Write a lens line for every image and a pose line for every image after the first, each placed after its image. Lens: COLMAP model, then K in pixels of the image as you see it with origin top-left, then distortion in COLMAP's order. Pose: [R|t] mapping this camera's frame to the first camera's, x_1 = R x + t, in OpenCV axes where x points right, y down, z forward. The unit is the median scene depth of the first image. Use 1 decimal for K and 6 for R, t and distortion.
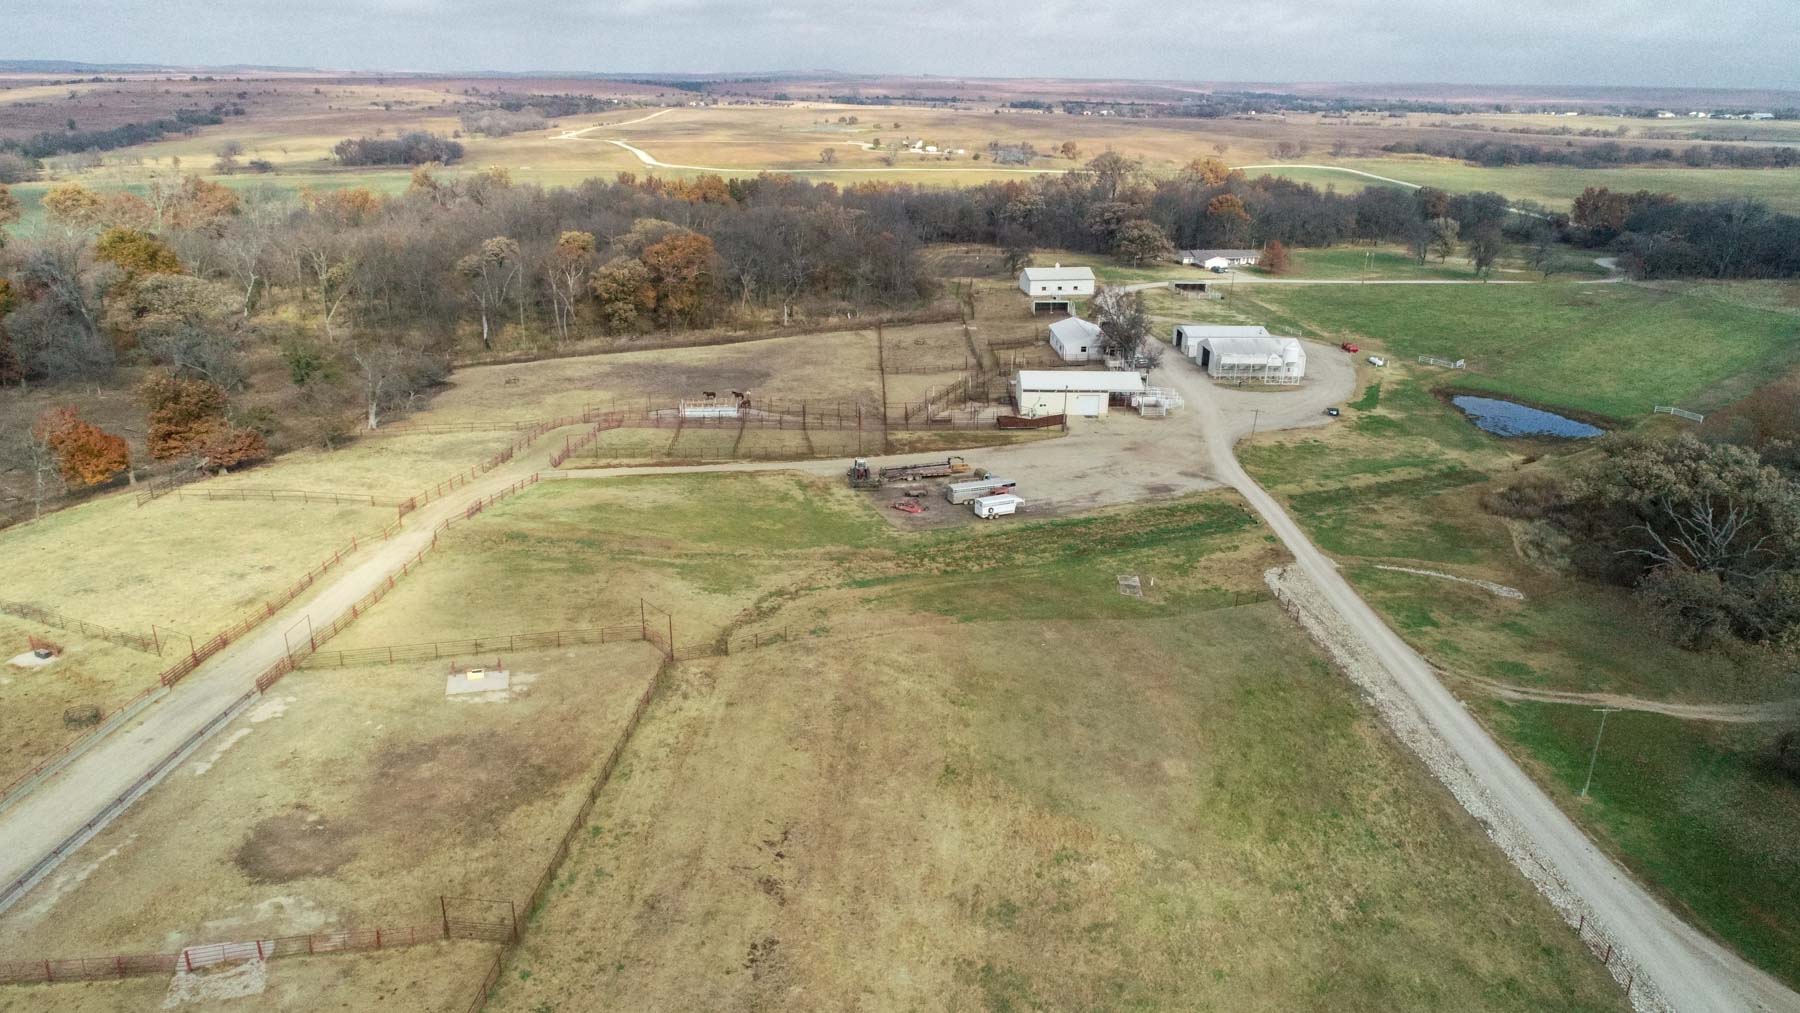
lens RADIAL K [[1196.8, 0, 900.0], [0, 1196.8, 506.5], [0, 0, 1]] dist [-0.003606, 0.002646]
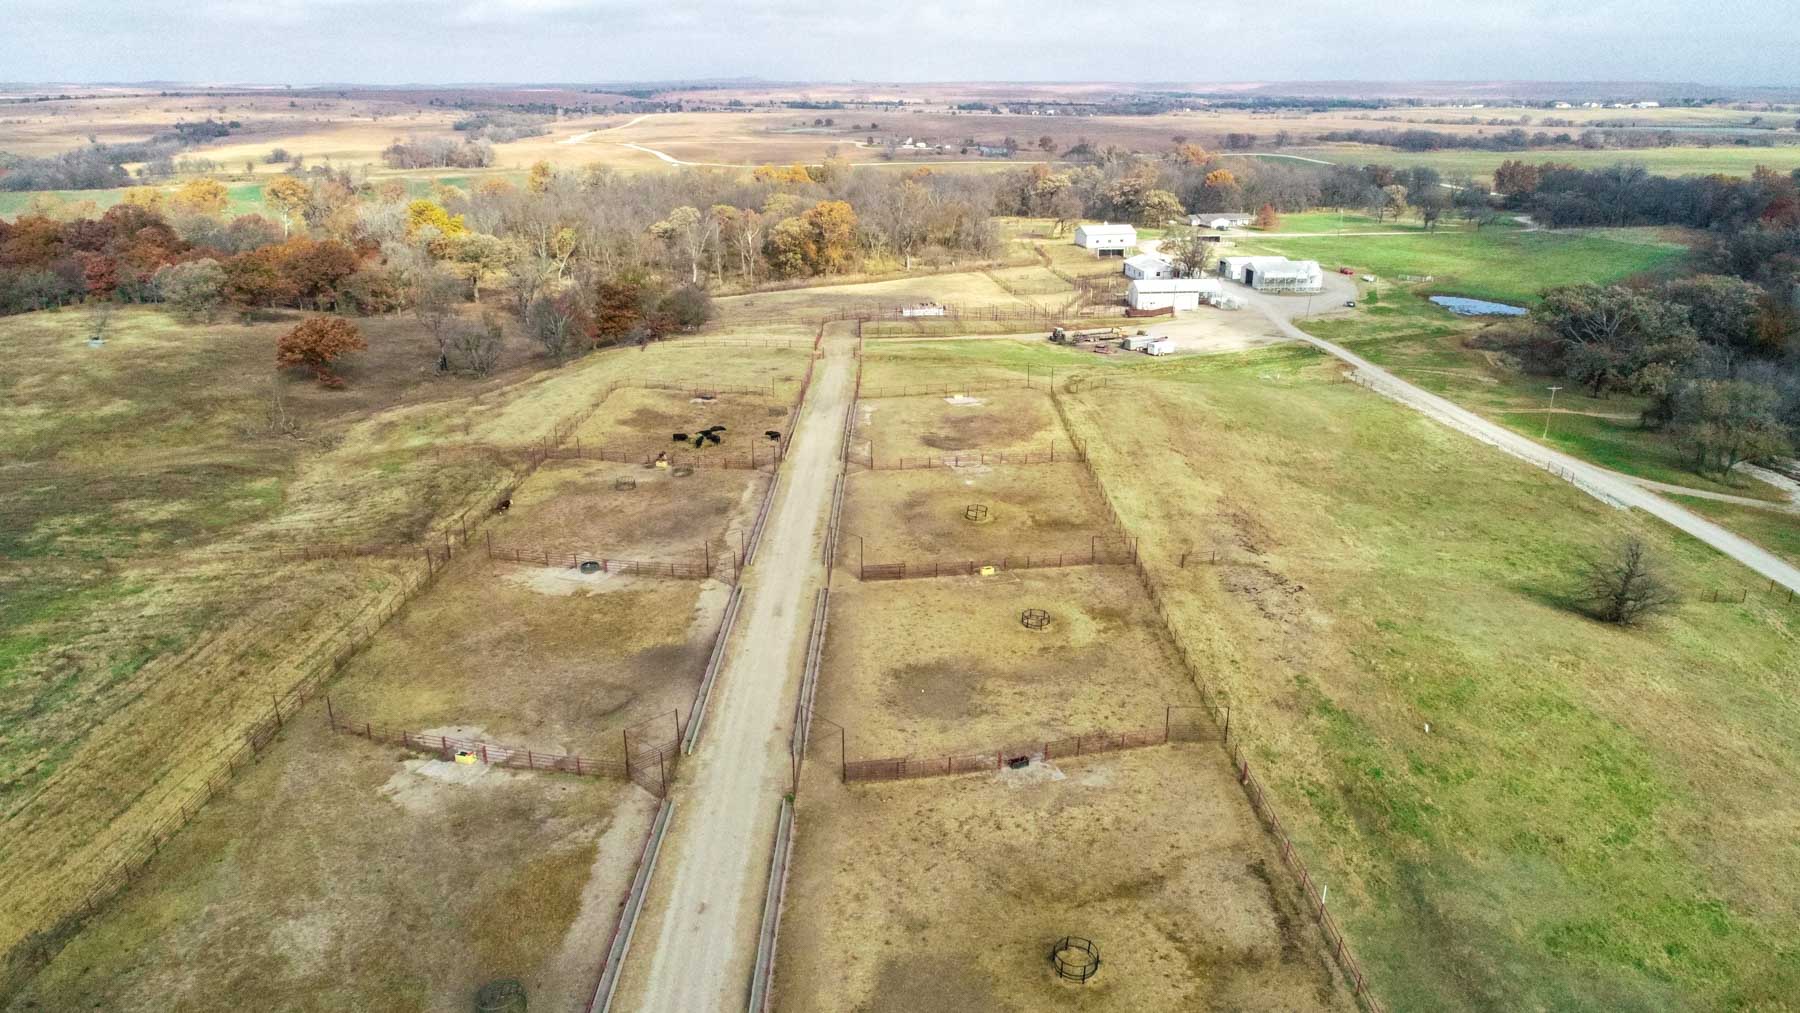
lens RADIAL K [[1196.8, 0, 900.0], [0, 1196.8, 506.5], [0, 0, 1]] dist [-0.003606, 0.002646]
pose [[0.997862, -0.034667, 0.055407, -0.155975], [0.034891, 0.999386, -0.003094, 0.088012], [-0.055266, 0.005020, 0.998459, -0.234759]]
